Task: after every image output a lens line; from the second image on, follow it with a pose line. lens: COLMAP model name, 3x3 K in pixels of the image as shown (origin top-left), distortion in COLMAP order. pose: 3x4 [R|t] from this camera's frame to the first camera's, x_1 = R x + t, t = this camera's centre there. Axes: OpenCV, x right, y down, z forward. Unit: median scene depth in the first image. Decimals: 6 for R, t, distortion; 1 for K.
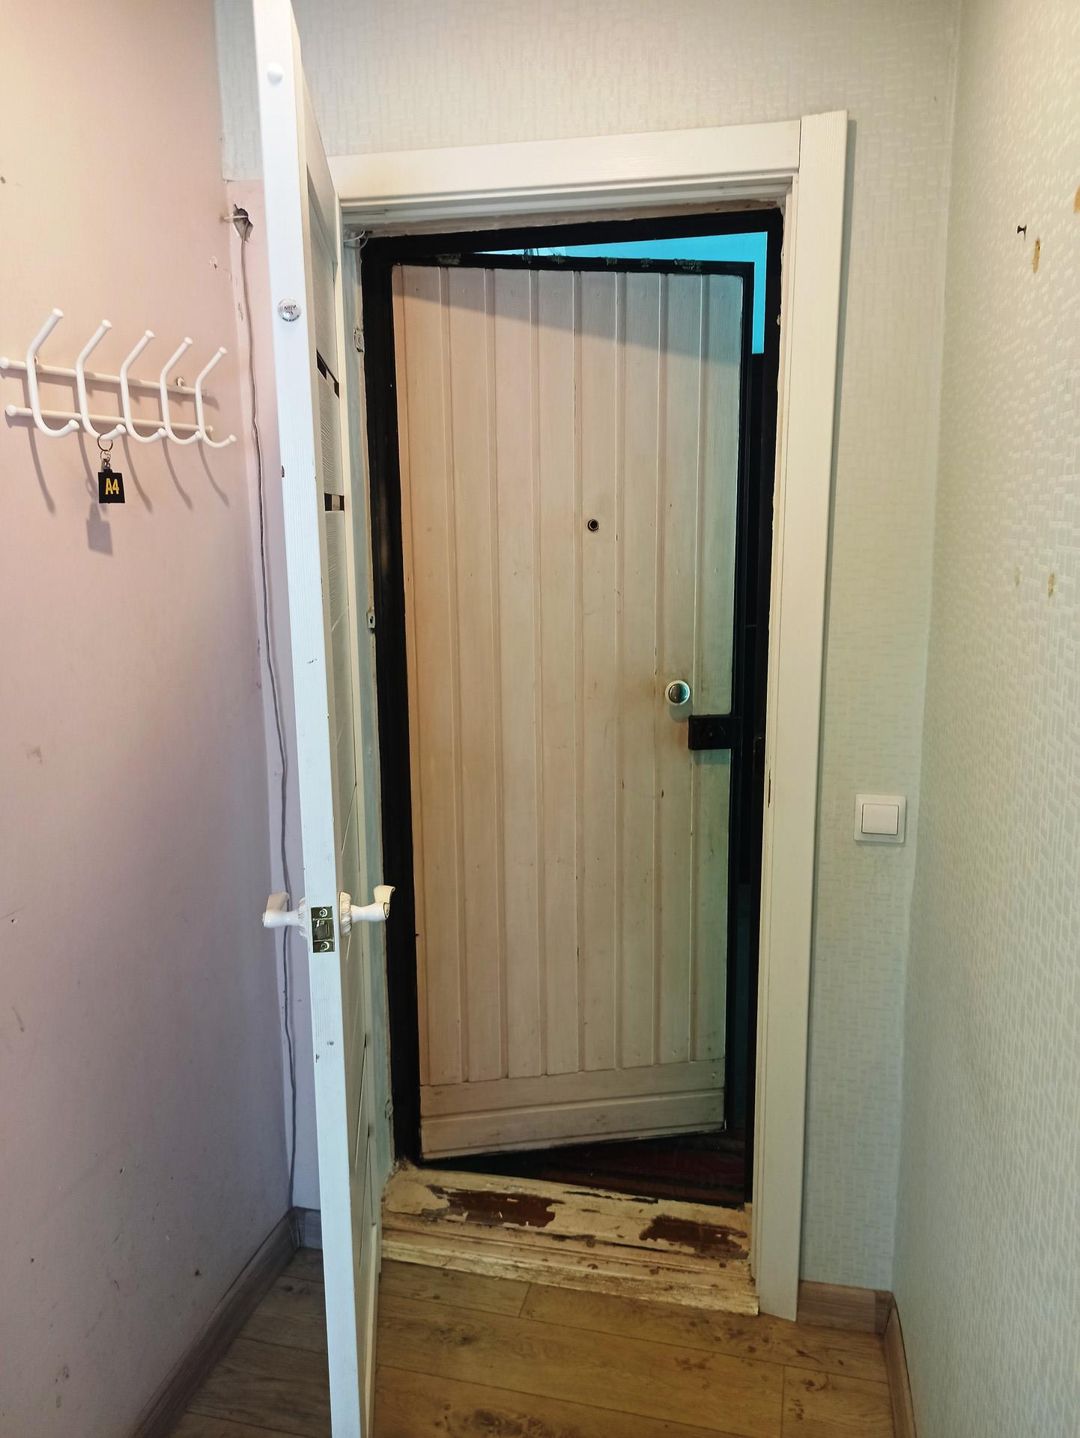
lens RADIAL K [[1076.0, 0, 540.0], [0, 1076.0, 719.0], [0, 0, 1]] dist [0.063543, -0.086222]
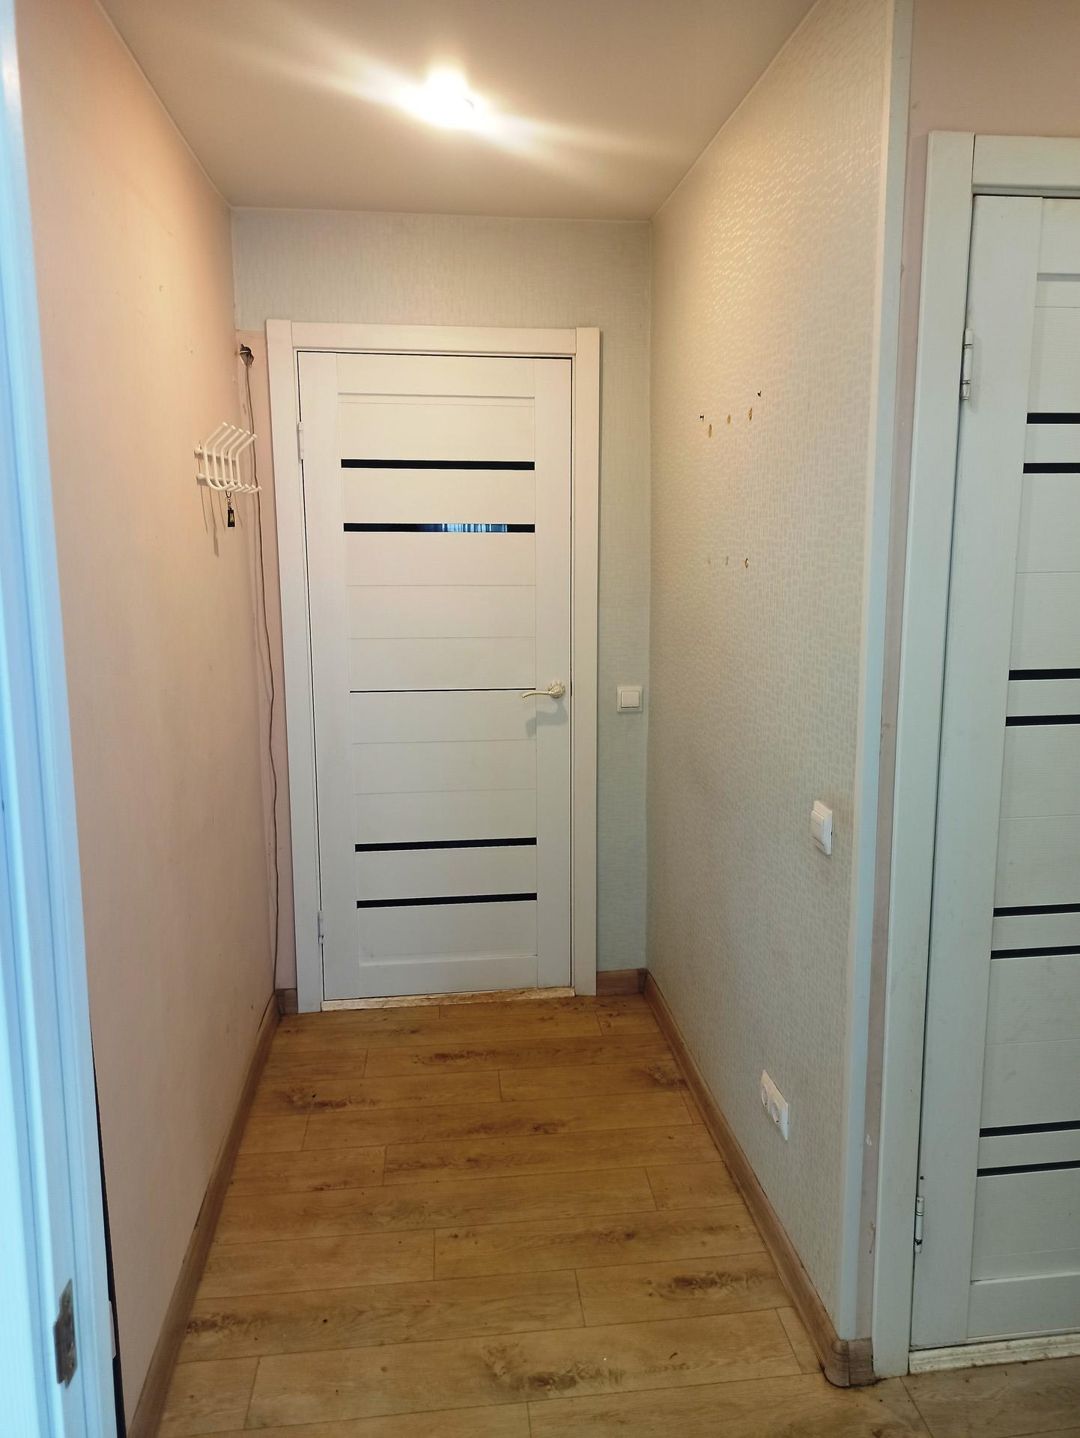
lens RADIAL K [[1076.0, 0, 540.0], [0, 1076.0, 719.0], [0, 0, 1]] dist [0.063543, -0.086222]
pose [[0.943057, -0.052781, 0.328418, -0.423477], [0.059672, 0.998158, -0.010931, 0.132321], [-0.327236, 0.029906, 0.944469, -0.666807]]
